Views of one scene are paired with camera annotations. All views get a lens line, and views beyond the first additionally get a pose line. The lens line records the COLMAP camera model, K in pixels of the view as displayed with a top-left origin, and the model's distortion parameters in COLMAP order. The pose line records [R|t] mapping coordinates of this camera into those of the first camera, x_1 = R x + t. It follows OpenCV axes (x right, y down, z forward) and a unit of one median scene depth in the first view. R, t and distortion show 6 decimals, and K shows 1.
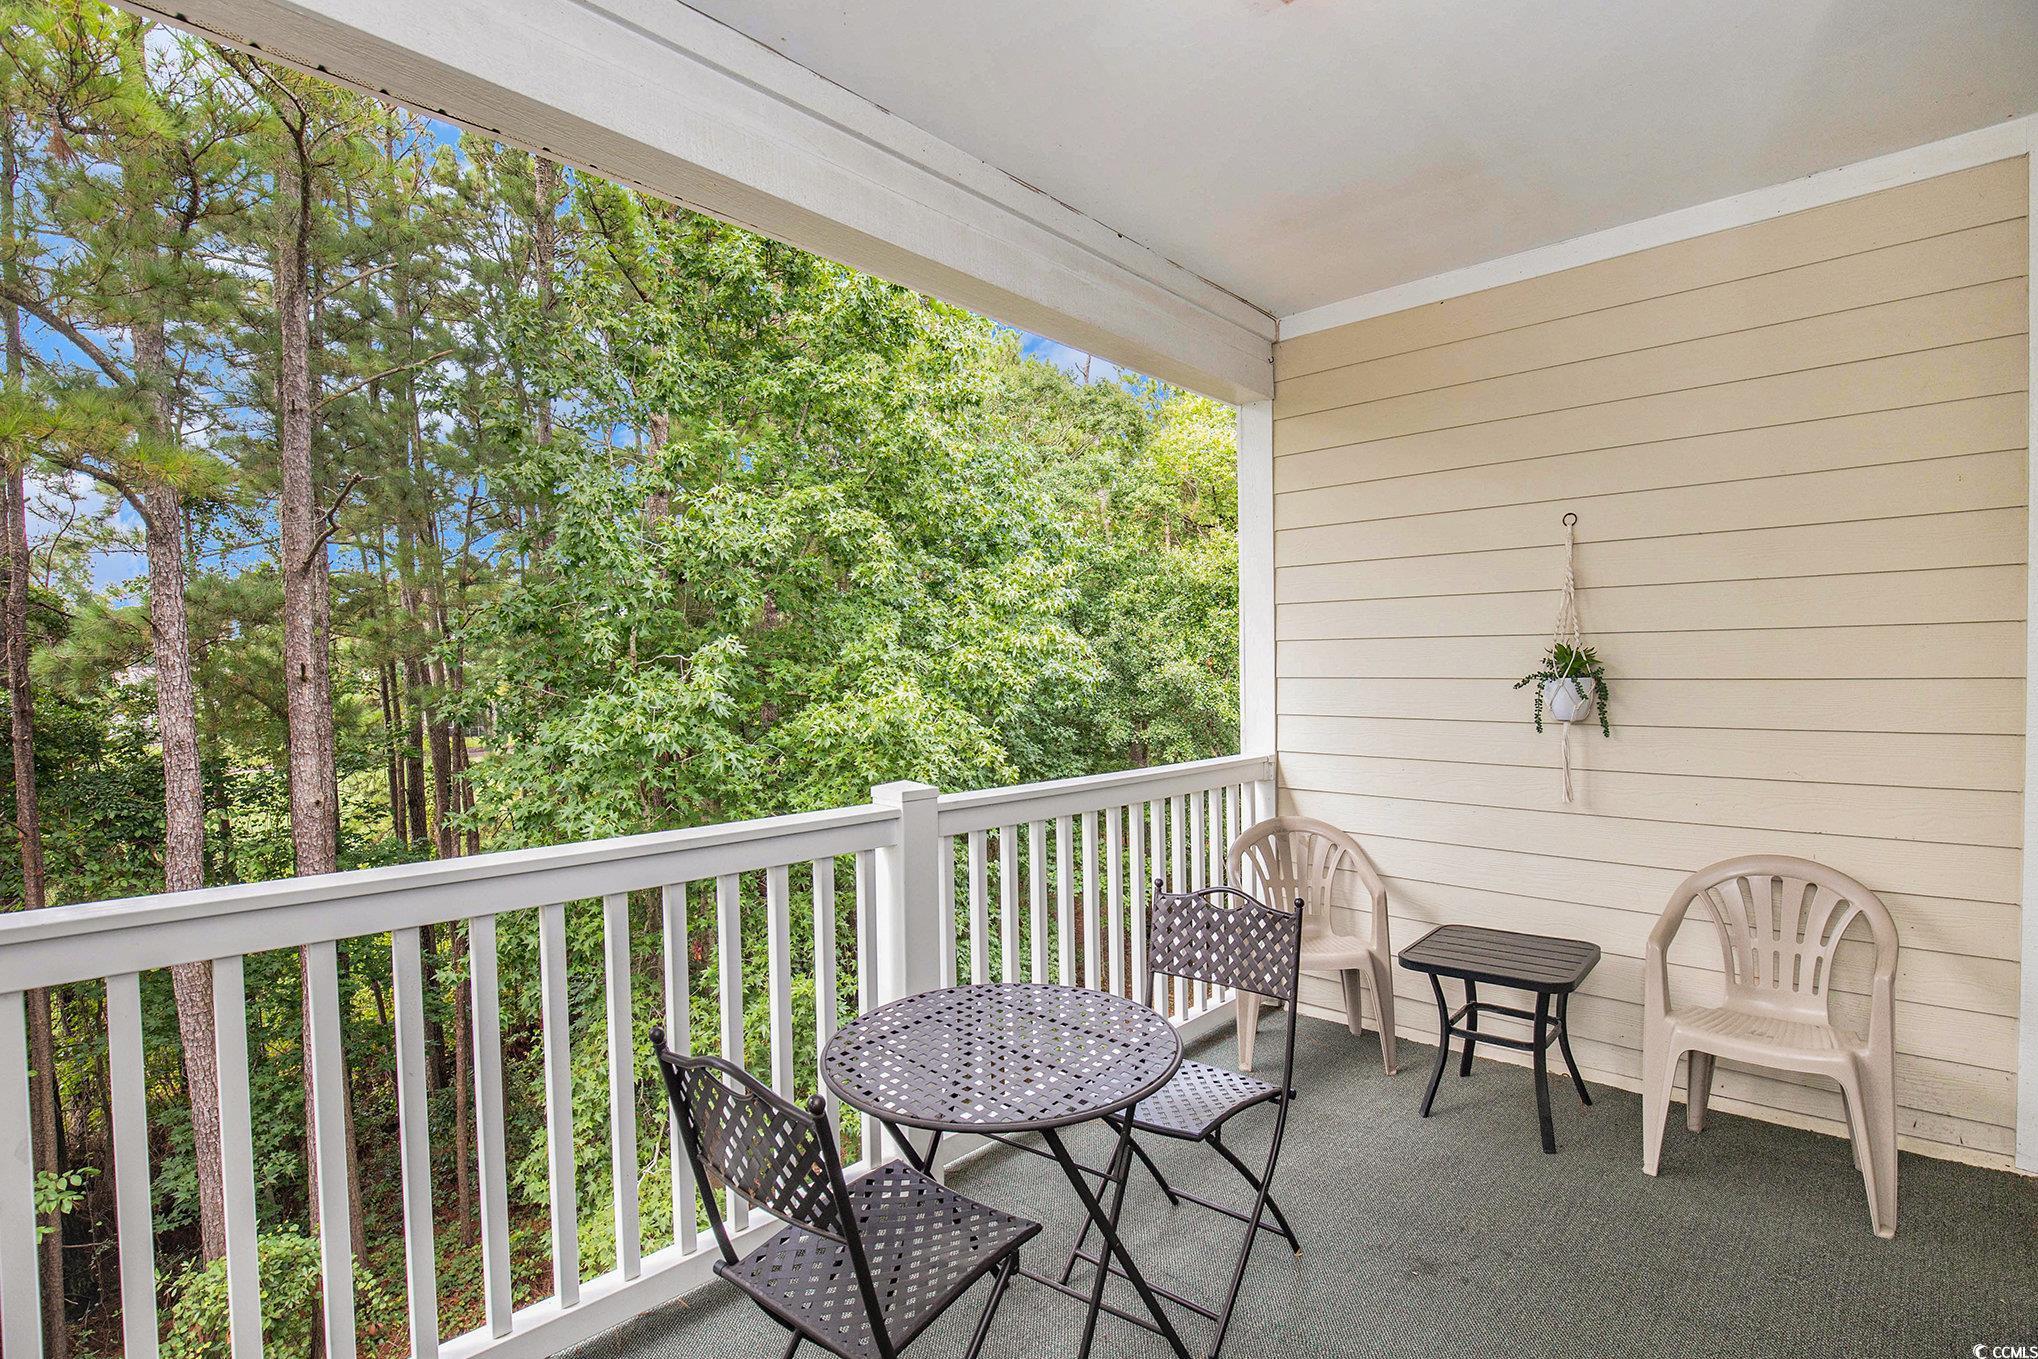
lens RADIAL K [[1022.5, 0, 1005.4], [0, 1022.5, 673.7], [0, 0, 1]] dist [-0.048898, -0.000686]
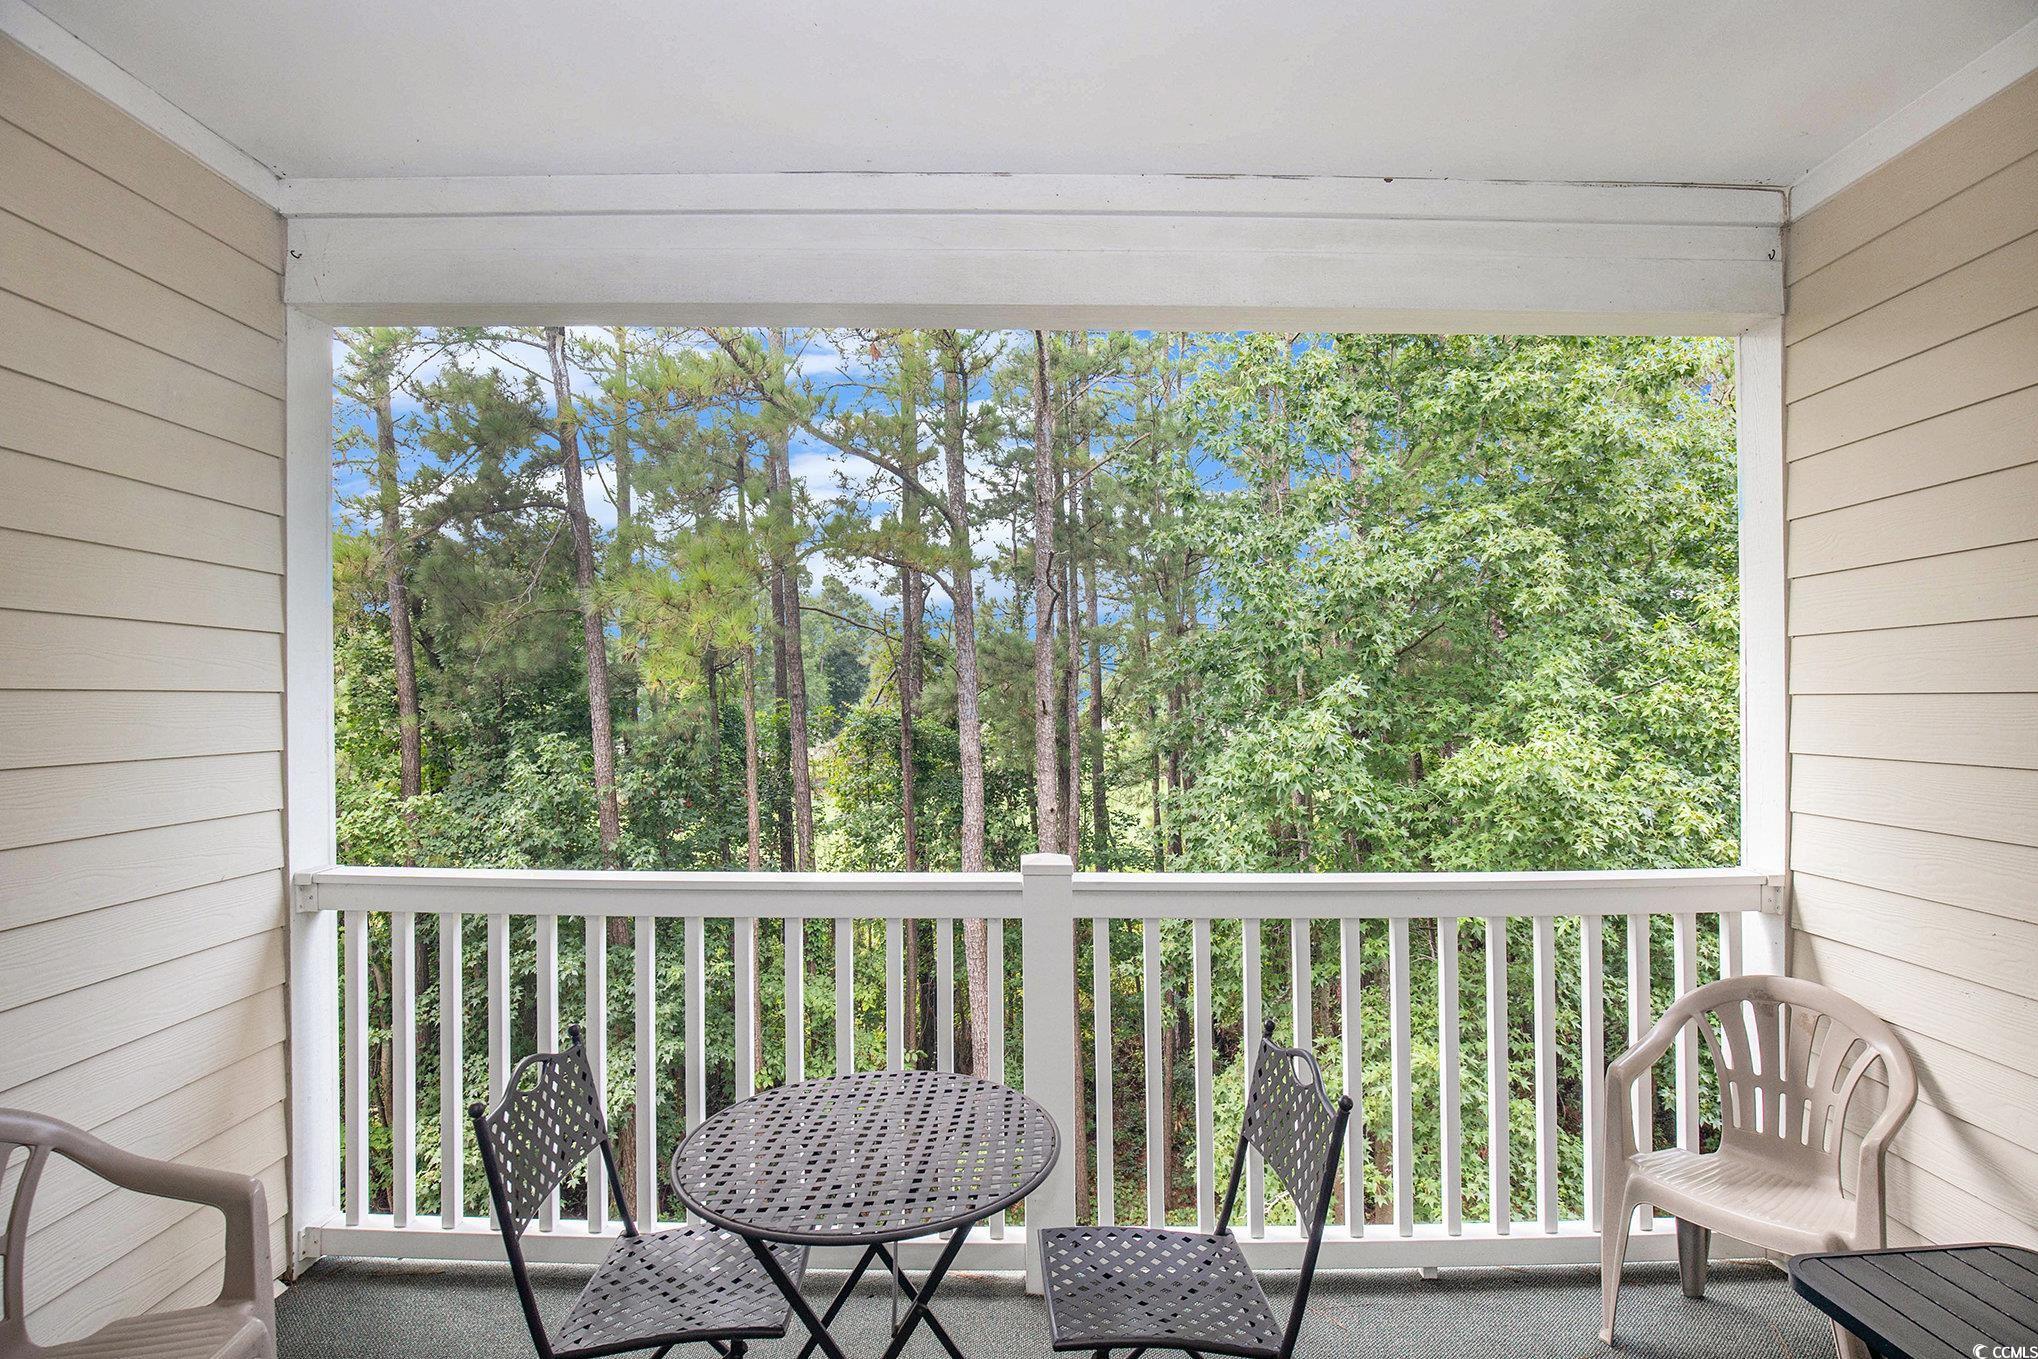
lens RADIAL K [[972.5, 0, 976.7], [0, 972.5, 685.9], [0, 0, 1]] dist [-0.035270, -0.000337]
pose [[0.651982, -0.006015, -0.758210, 0.181082], [-0.003510, 0.999934, -0.010950, -0.015271], [0.758226, 0.009800, 0.651918, 0.115022]]
